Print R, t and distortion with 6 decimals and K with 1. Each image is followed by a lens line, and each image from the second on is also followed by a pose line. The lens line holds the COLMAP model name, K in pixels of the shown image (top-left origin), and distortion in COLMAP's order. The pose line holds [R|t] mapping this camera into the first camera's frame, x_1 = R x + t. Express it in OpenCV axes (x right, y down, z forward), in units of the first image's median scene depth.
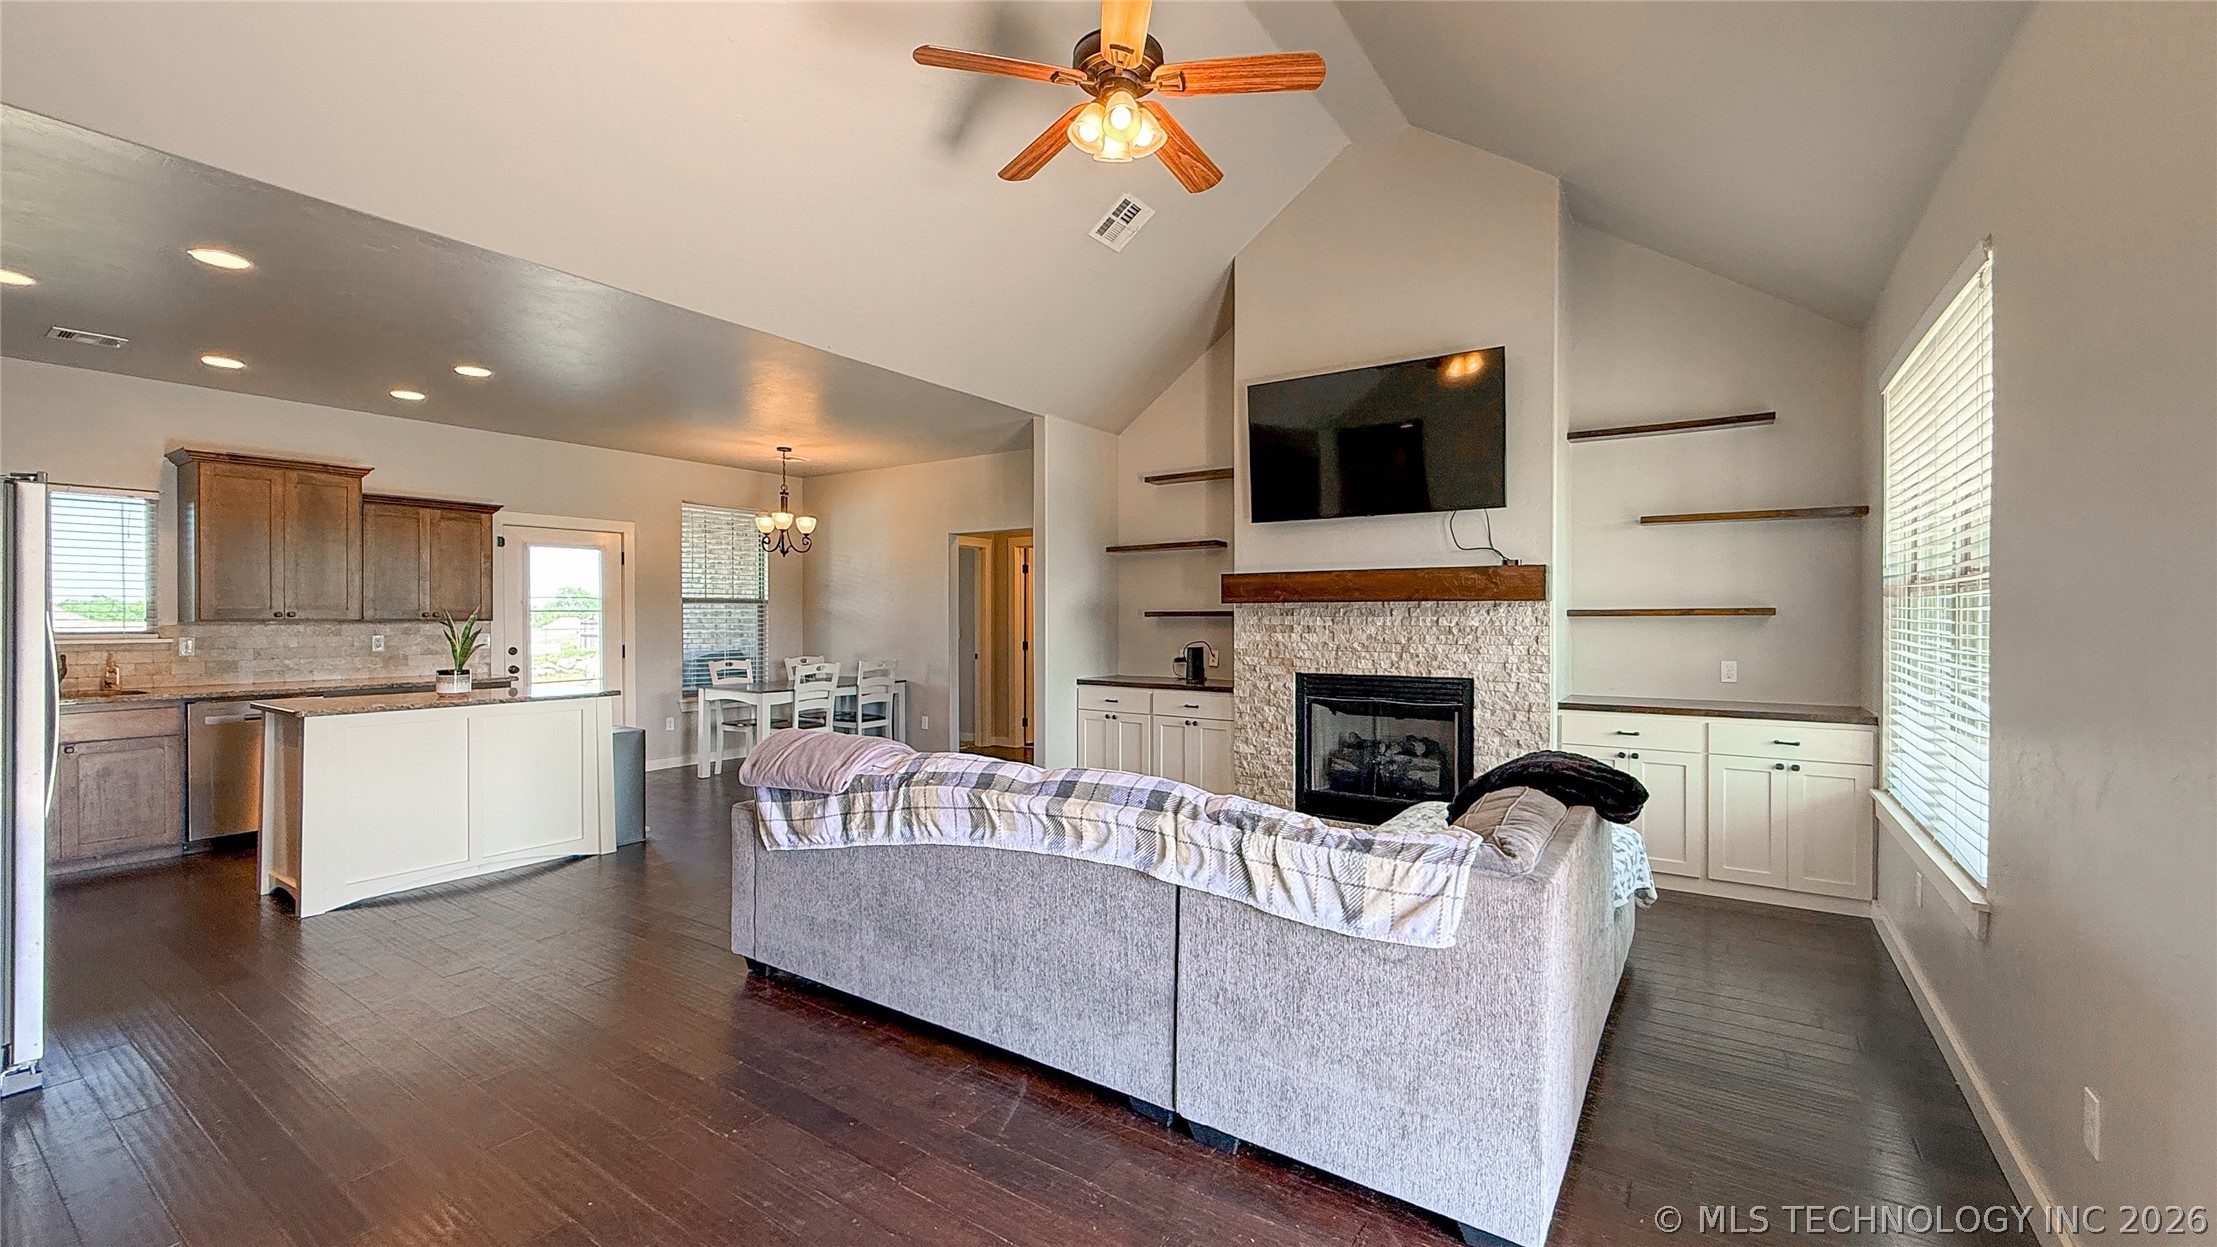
lens RADIAL K [[890.6, 0, 1096.4], [0, 890.6, 620.0], [0, 0, 1]] dist [-0.001633, 0.000932]
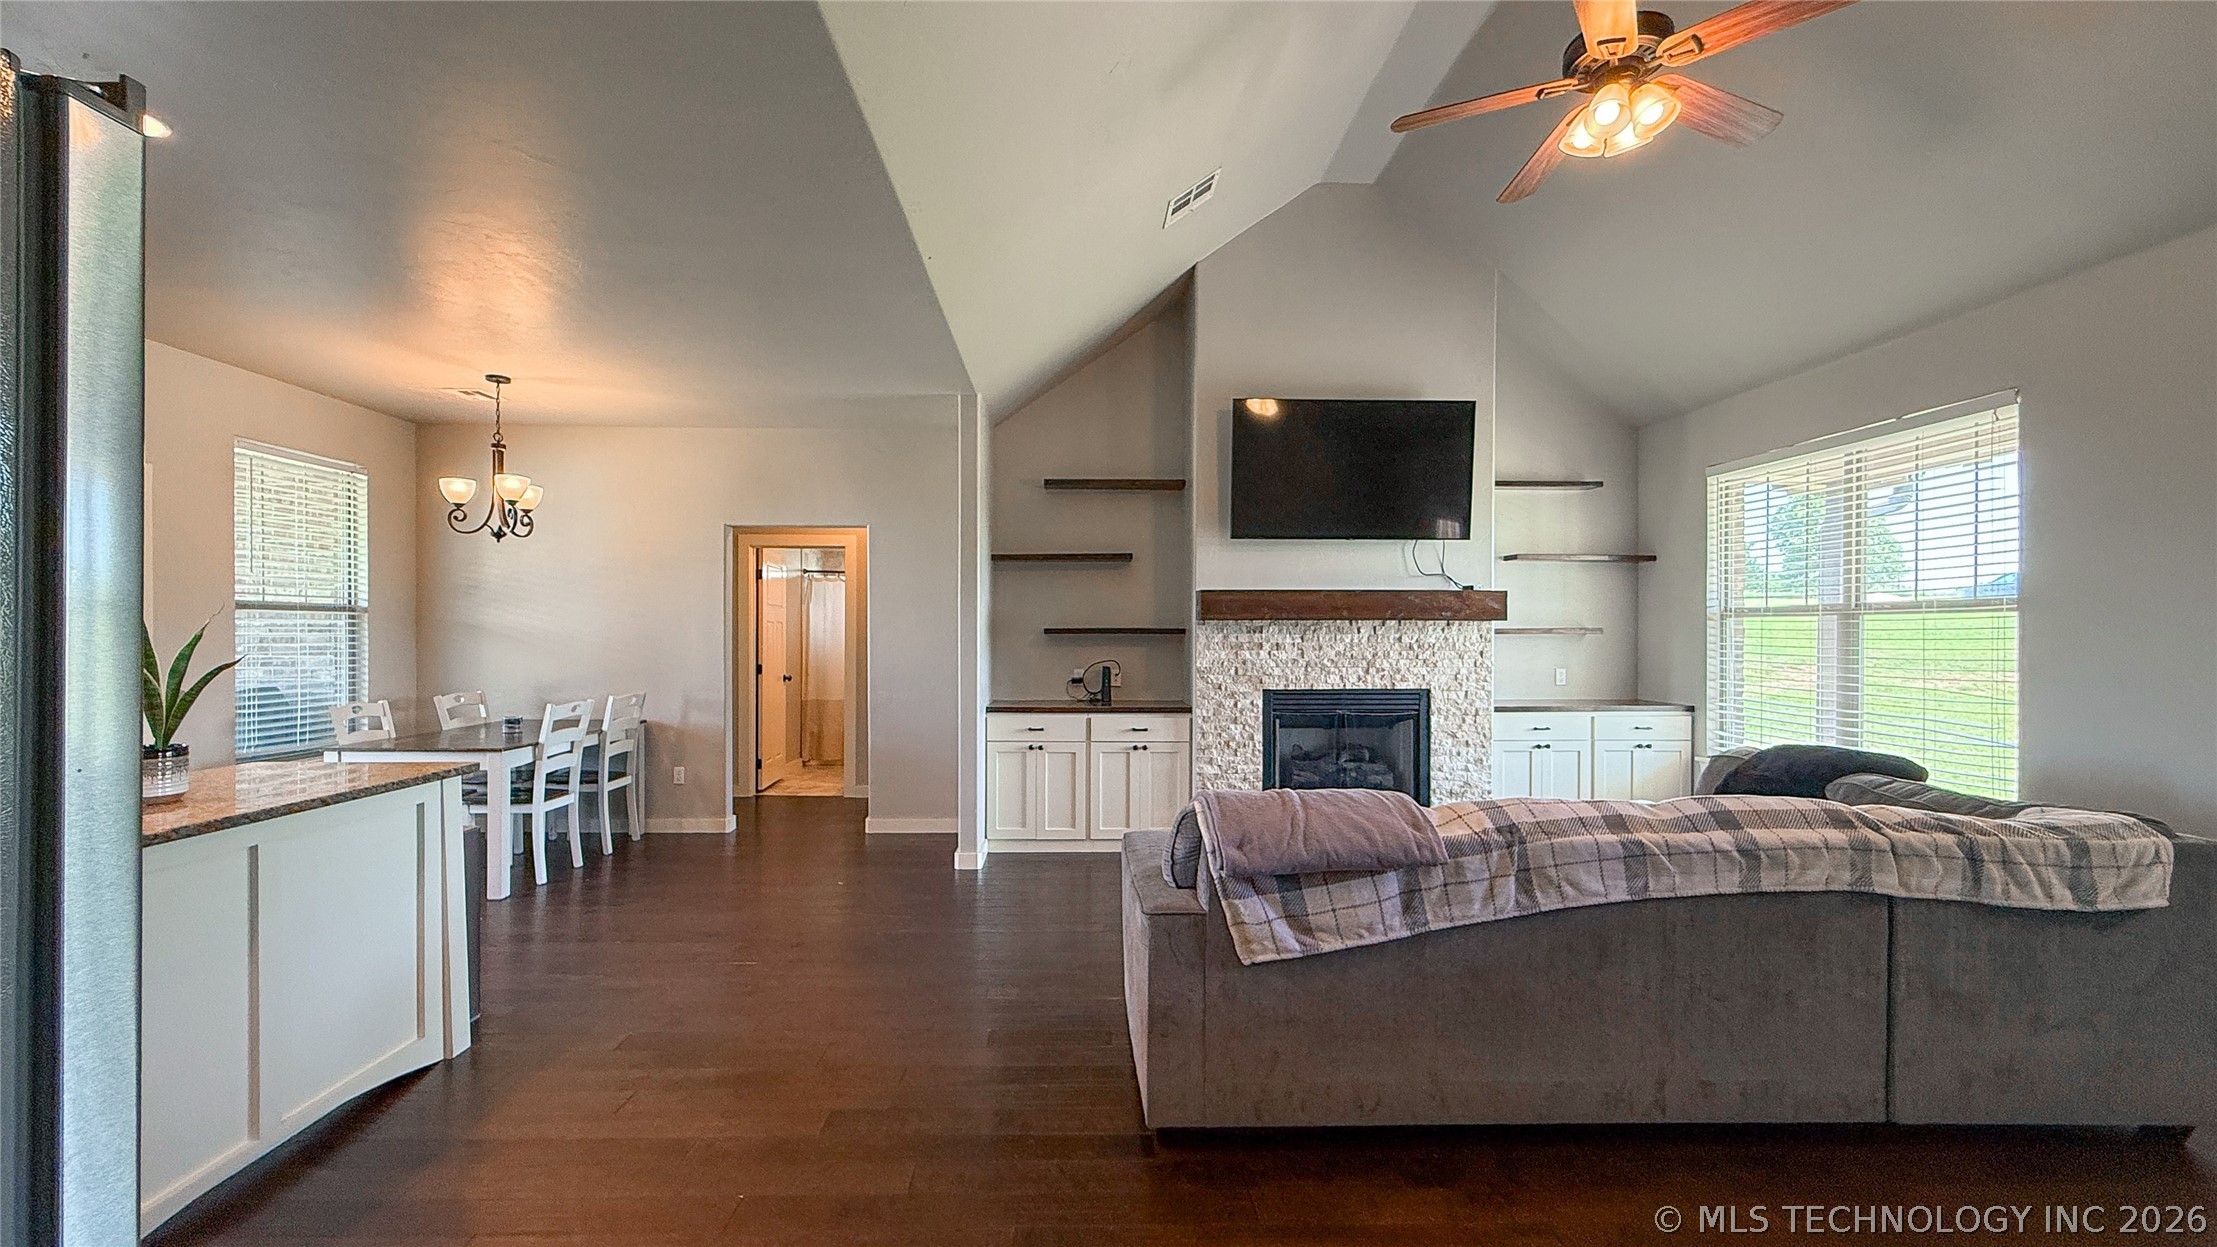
lens RADIAL K [[890.6, 0, 1092.2], [0, 890.6, 640.9], [0, 0, 1]] dist [-0.001633, 0.000932]
pose [[0.813604, -0.003198, 0.581411, -0.481252], [0.000367, 0.999988, 0.004986, -0.000896], [-0.581420, -0.003843, 0.813595, 0.272257]]
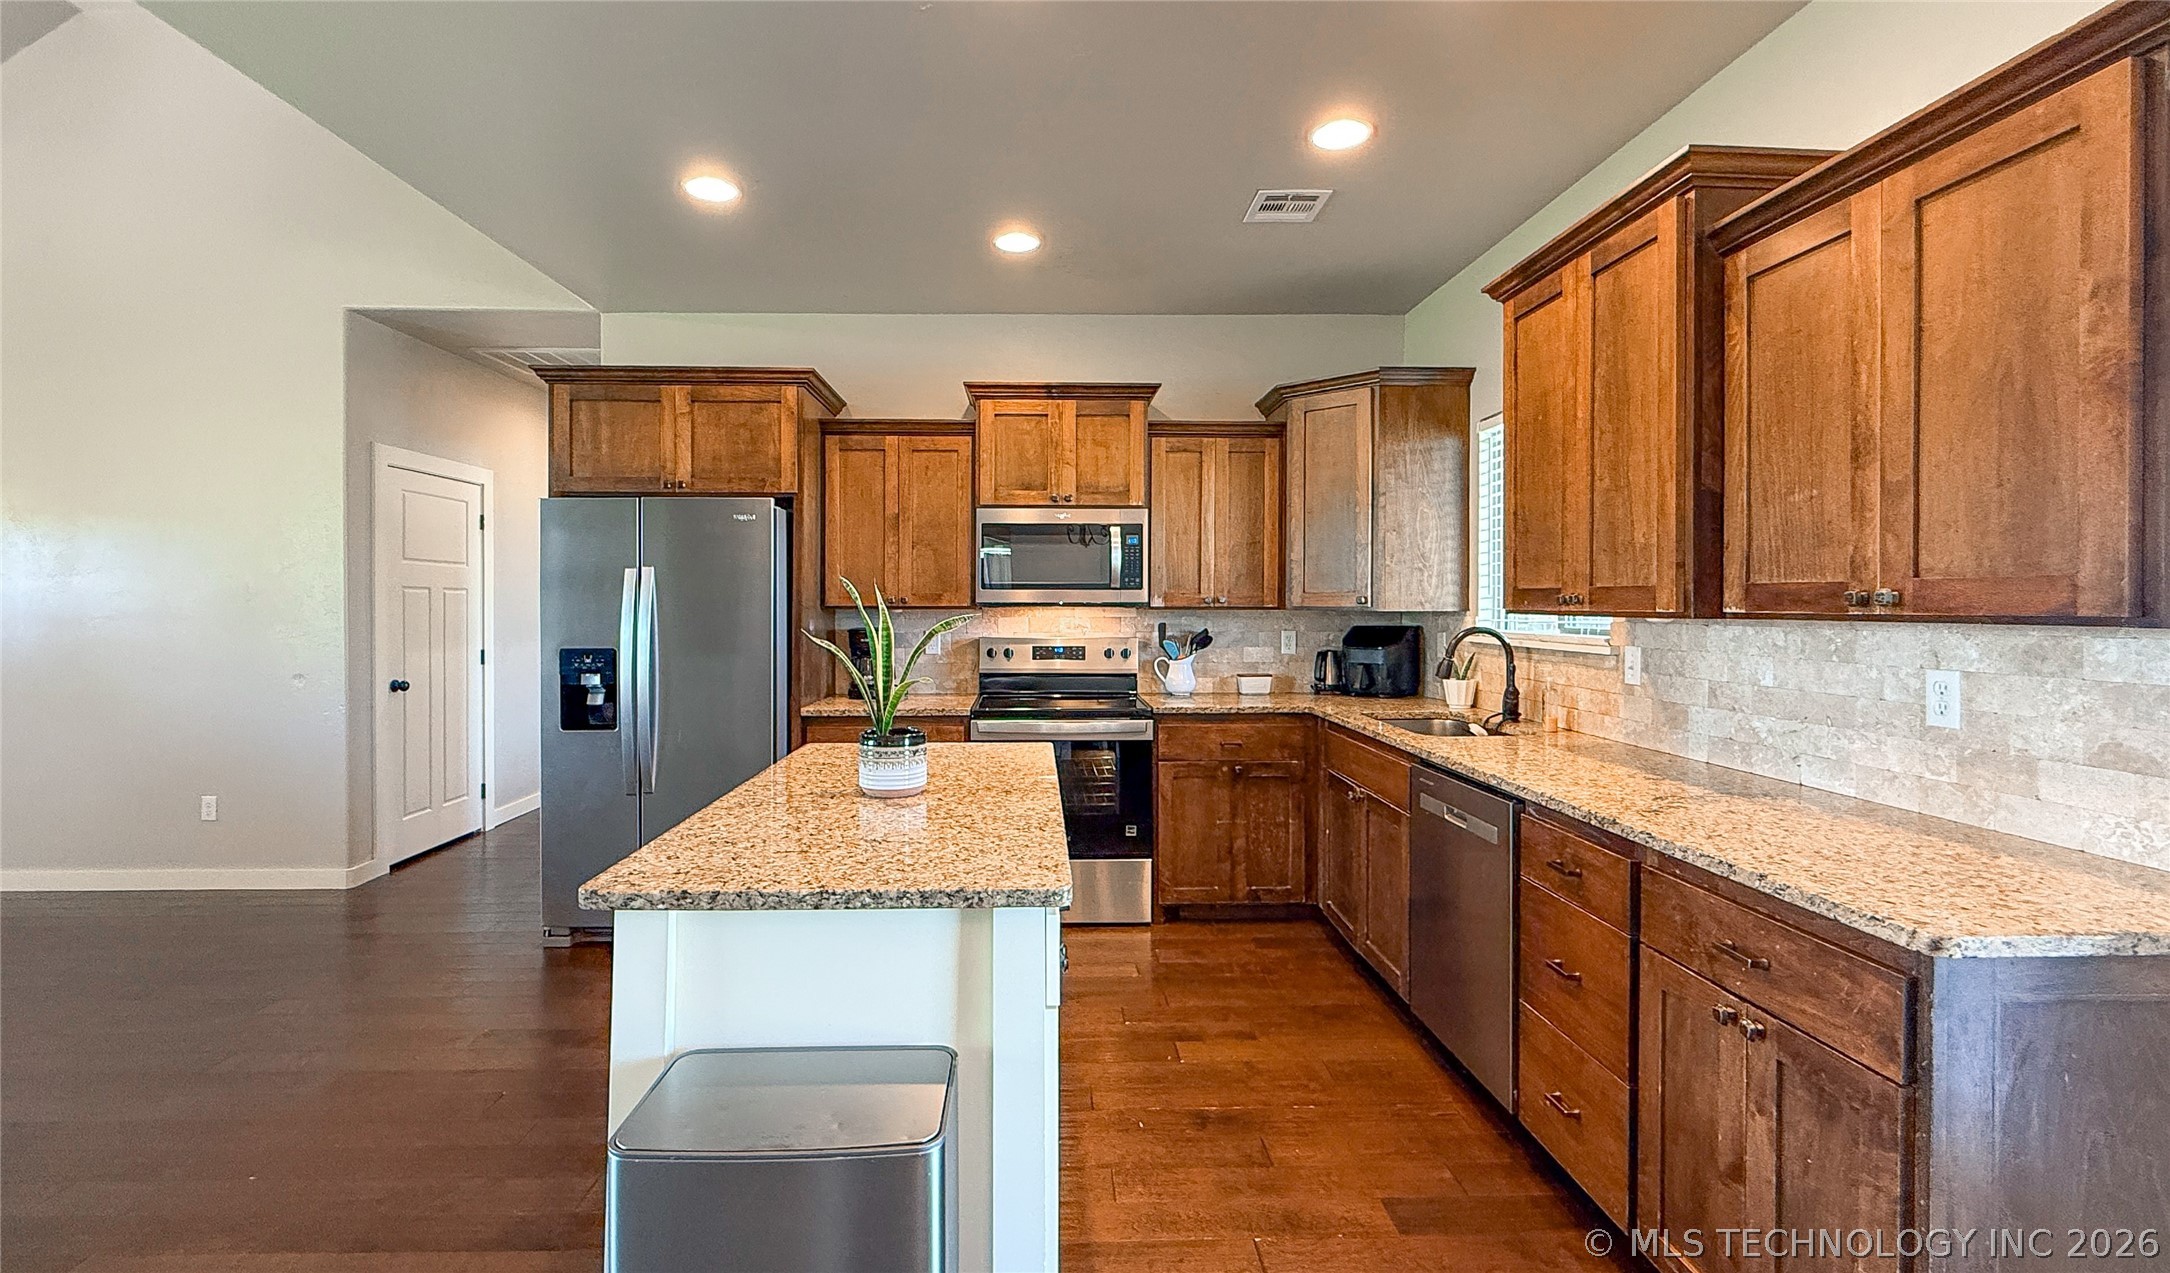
lens RADIAL K [[936.3, 0, 1075.2], [0, 936.3, 610.7], [0, 0, 1]] dist [0.004322, -0.001278]
pose [[-0.803461, 0.003519, -0.595347, -0.433095], [-0.002524, 0.999953, 0.009317, -0.004172], [0.595352, 0.008989, -0.803415, 1.156489]]
